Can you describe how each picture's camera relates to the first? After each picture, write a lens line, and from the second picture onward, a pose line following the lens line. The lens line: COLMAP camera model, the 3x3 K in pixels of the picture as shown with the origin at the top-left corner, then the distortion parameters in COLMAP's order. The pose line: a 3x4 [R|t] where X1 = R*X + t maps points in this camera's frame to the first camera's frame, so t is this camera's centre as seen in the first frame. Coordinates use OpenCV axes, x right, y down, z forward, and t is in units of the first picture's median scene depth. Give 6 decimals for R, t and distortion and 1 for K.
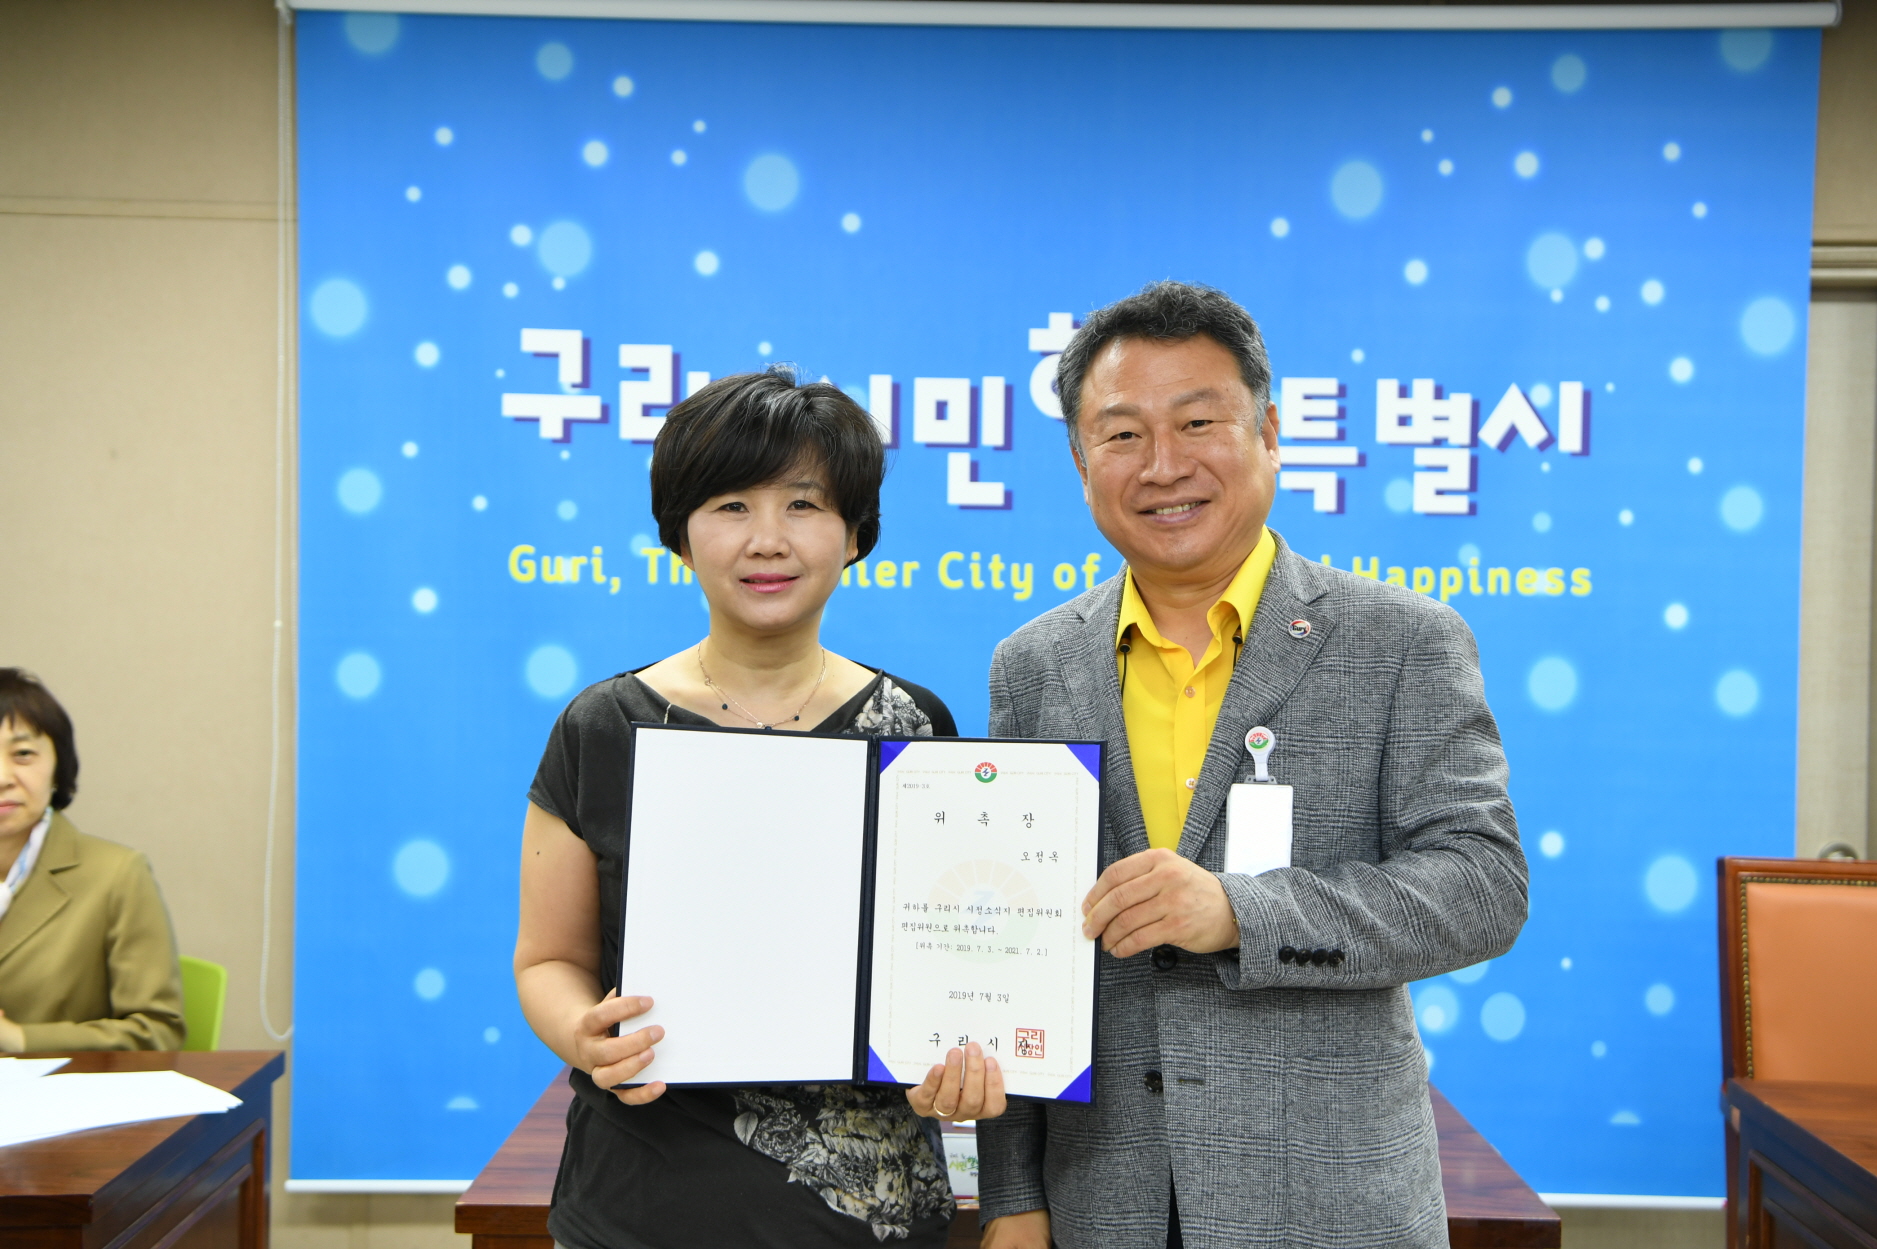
lens RADIAL K [[2093.2, 0, 941.7], [0, 2093.2, 629.4], [0, 0, 1]] dist [0.070838, 0.054954]
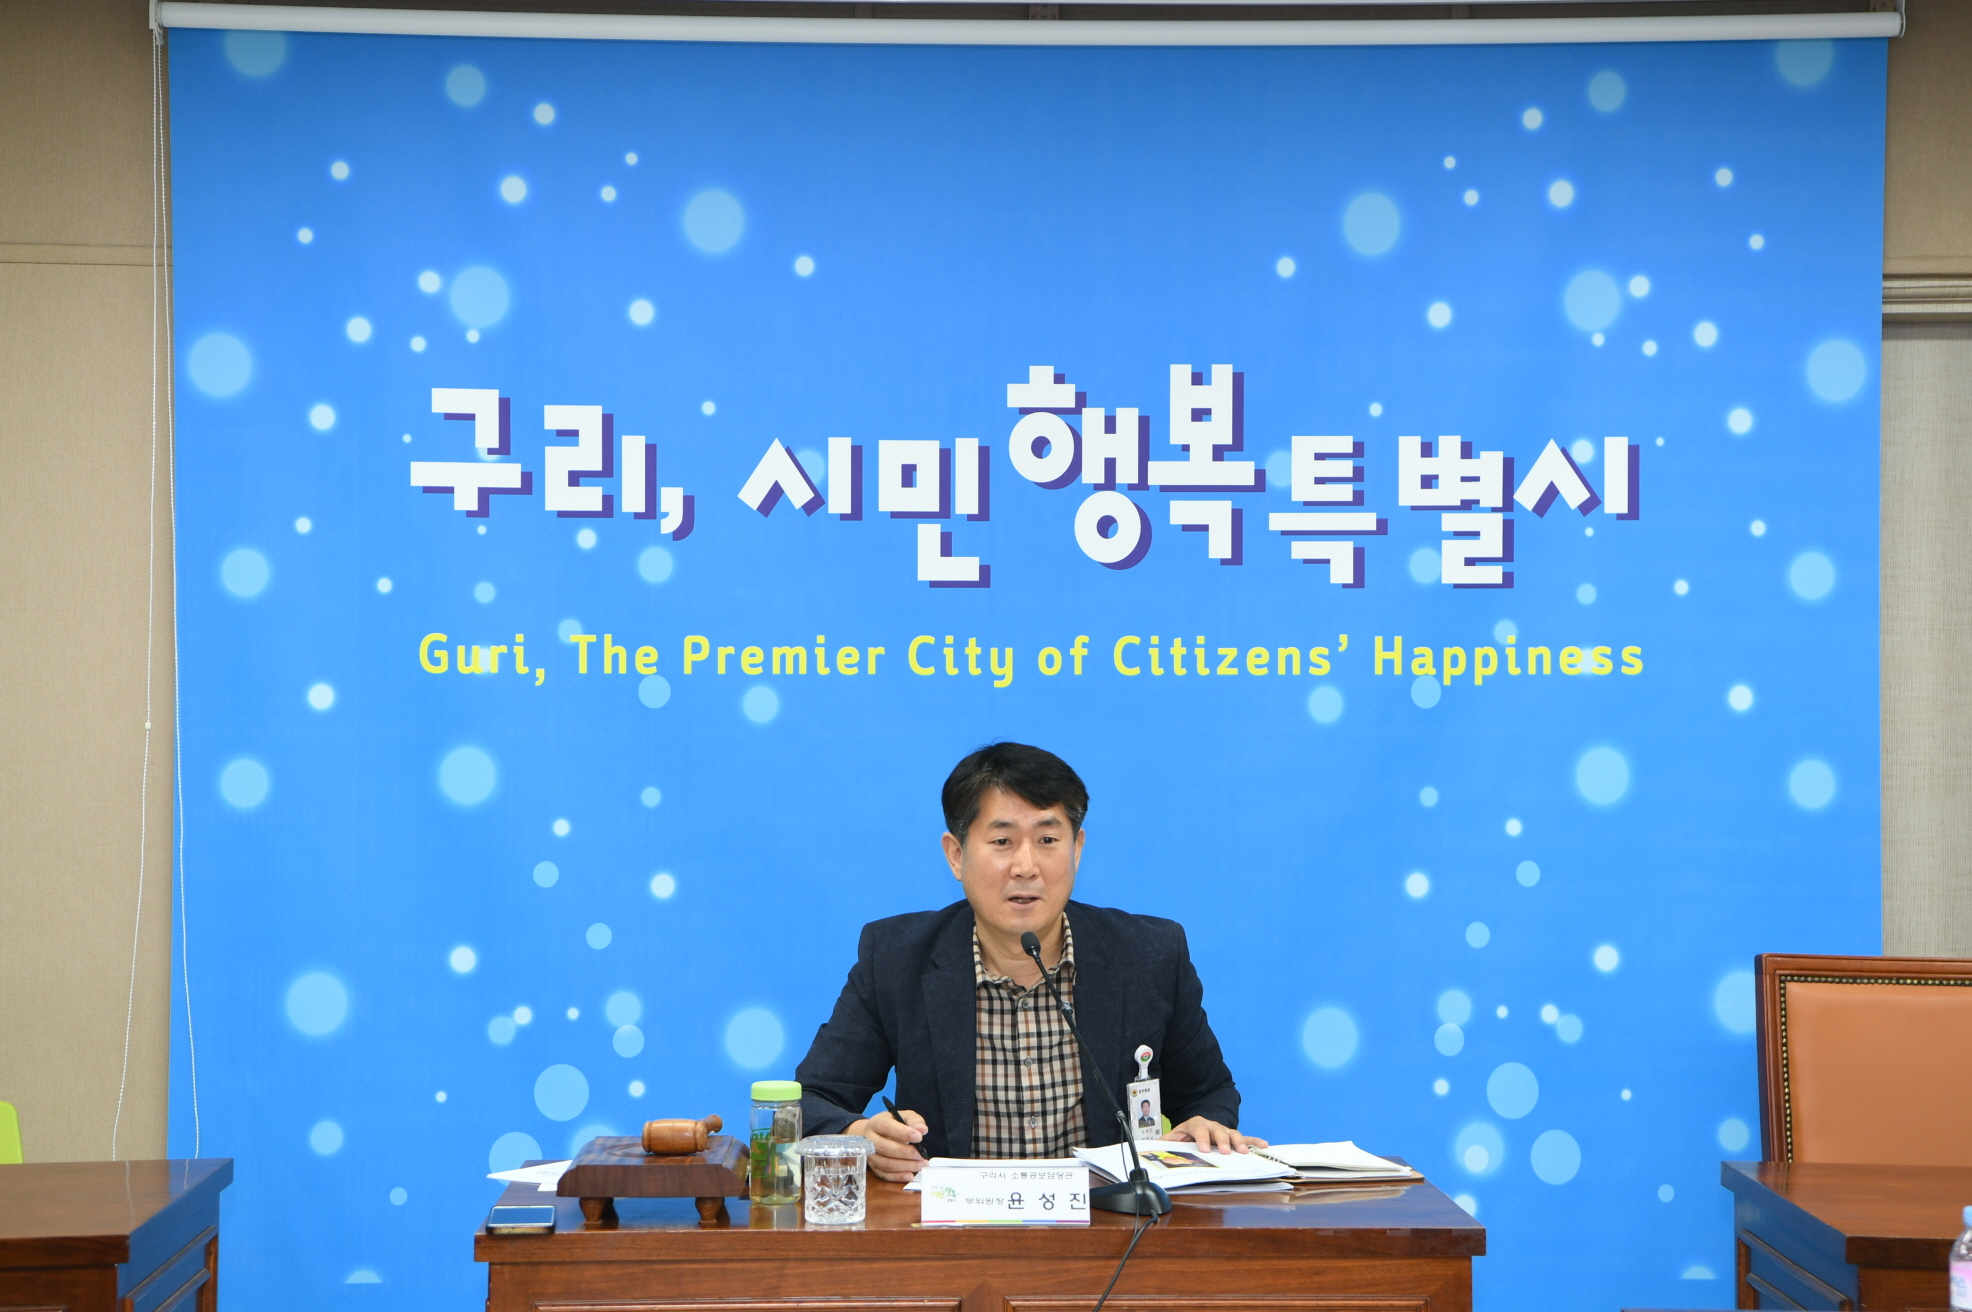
lens RADIAL K [[3645.9, 0, 984.5], [0, 3645.9, 661.6], [0, 0, 1]] dist [0.338018, -0.105105]
pose [[0.999646, -0.011590, 0.023934, -0.005866], [0.012420, 0.999316, -0.034822, 0.028490], [-0.023514, 0.035107, 0.999107, -0.542902]]
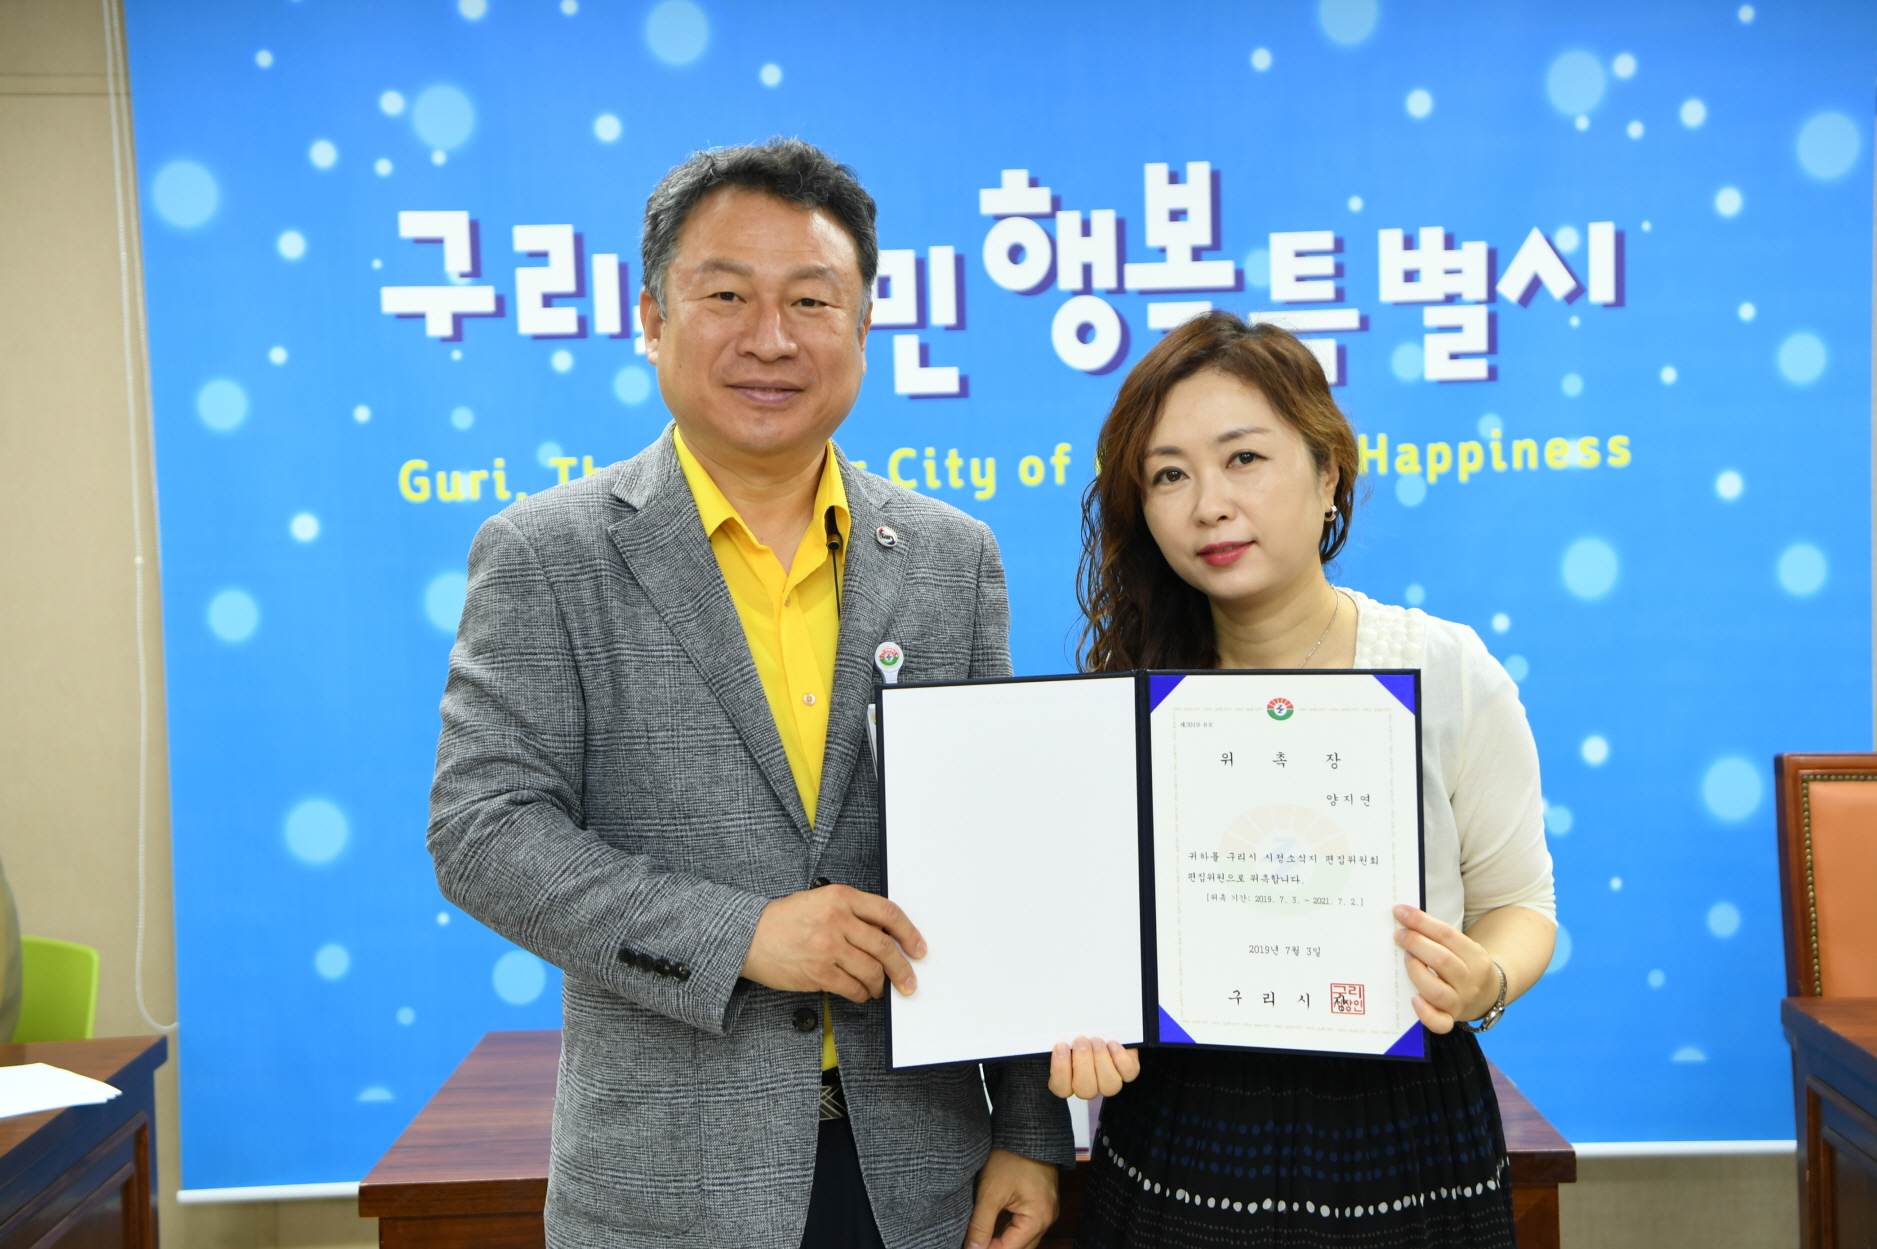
lens RADIAL K [[2485.2, 0, 947.3], [0, 2485.2, 627.7], [0, 0, 1]] dist [0.142983, 0.086596]
pose [[0.999127, -0.041775, -0.000639, 0.021258], [0.041770, 0.998446, 0.036893, 0.000595], [-0.000903, -0.036887, 0.999319, -0.049744]]
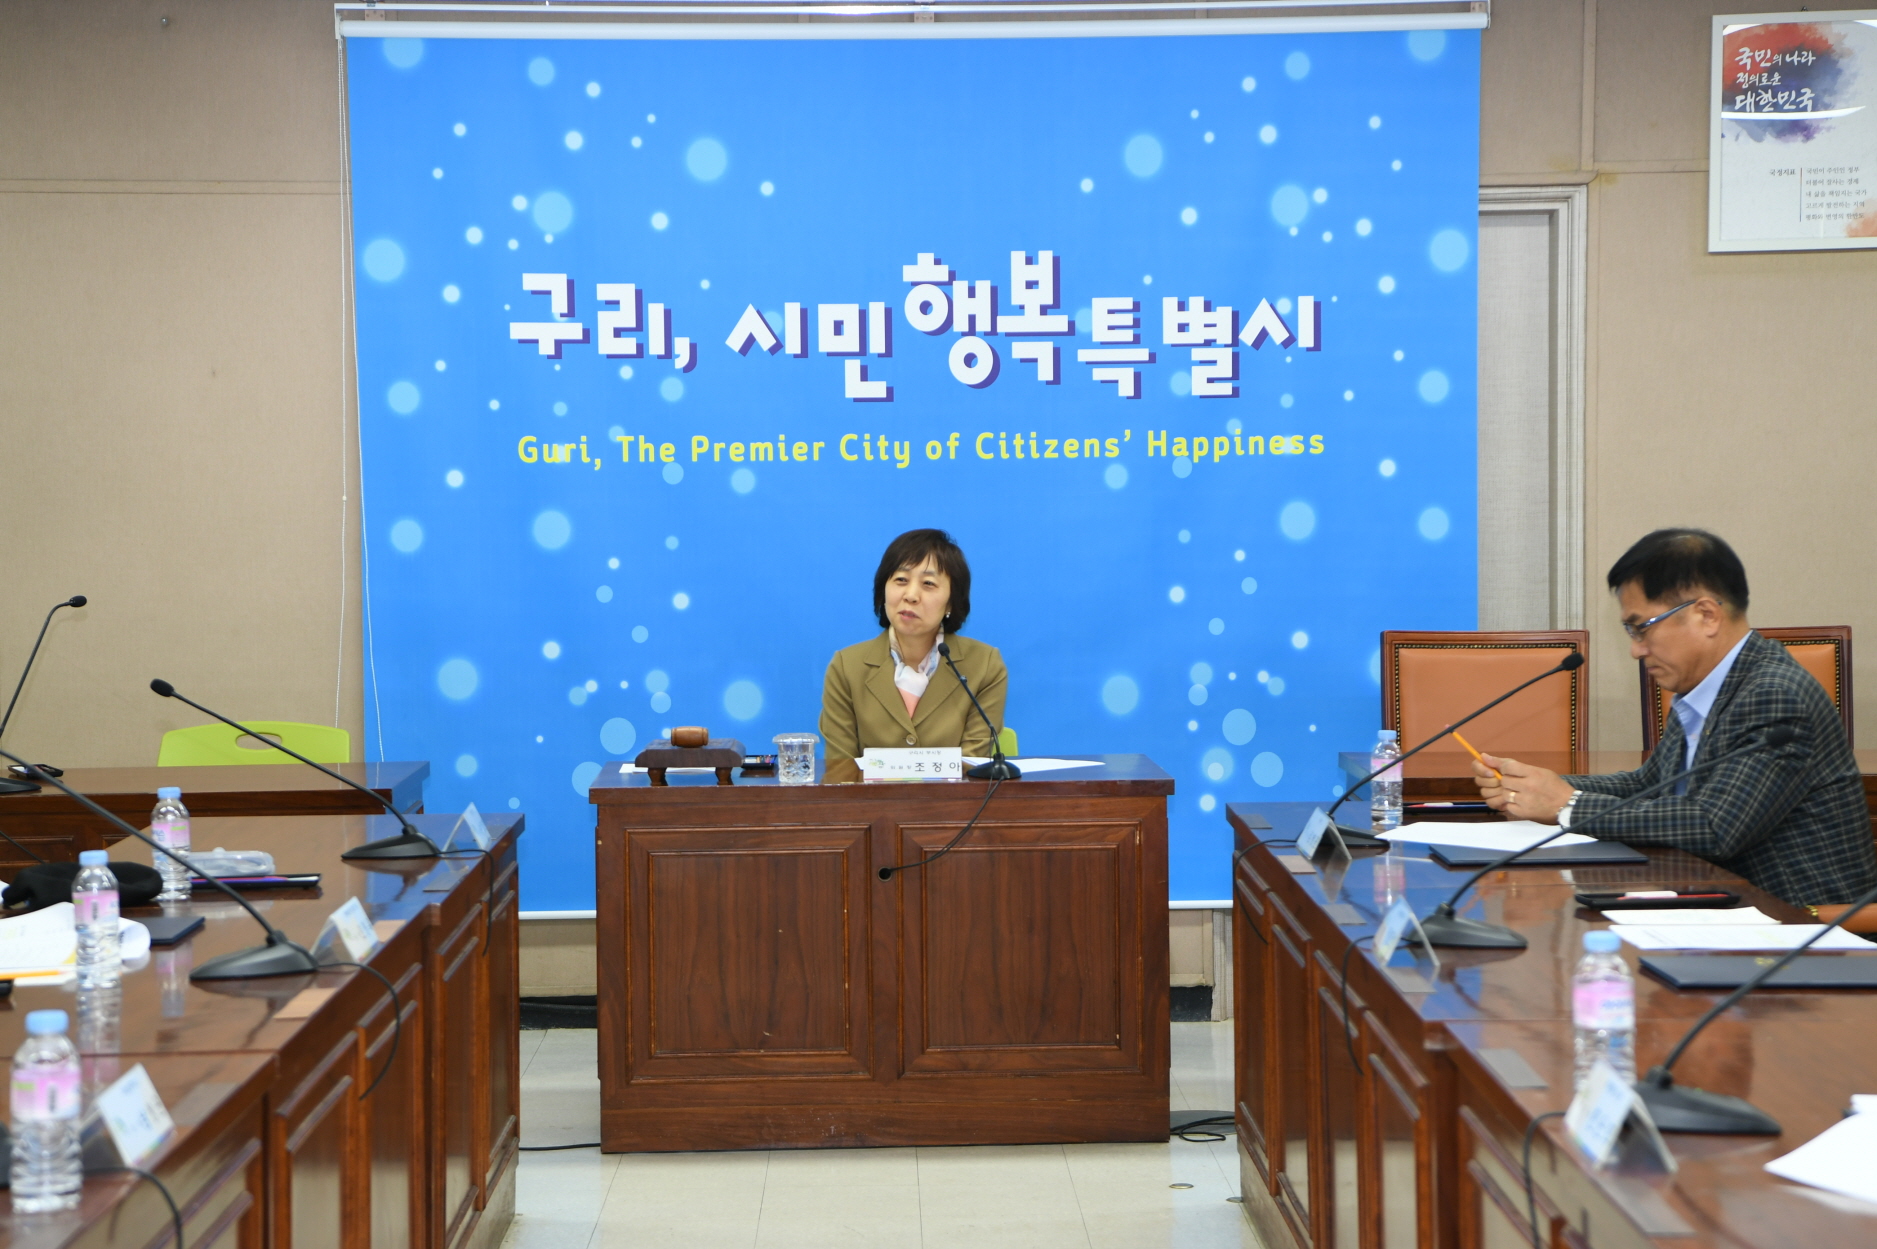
lens RADIAL K [[3642.2, 0, 935.5], [0, 3642.2, 631.9], [0, 0, 1]] dist [0.342891, 0.377753]
pose [[0.999478, -0.025298, 0.020095, 0.010086], [0.024943, 0.999532, 0.017704, 0.049917], [-0.020534, -0.017193, 0.999641, -1.337129]]
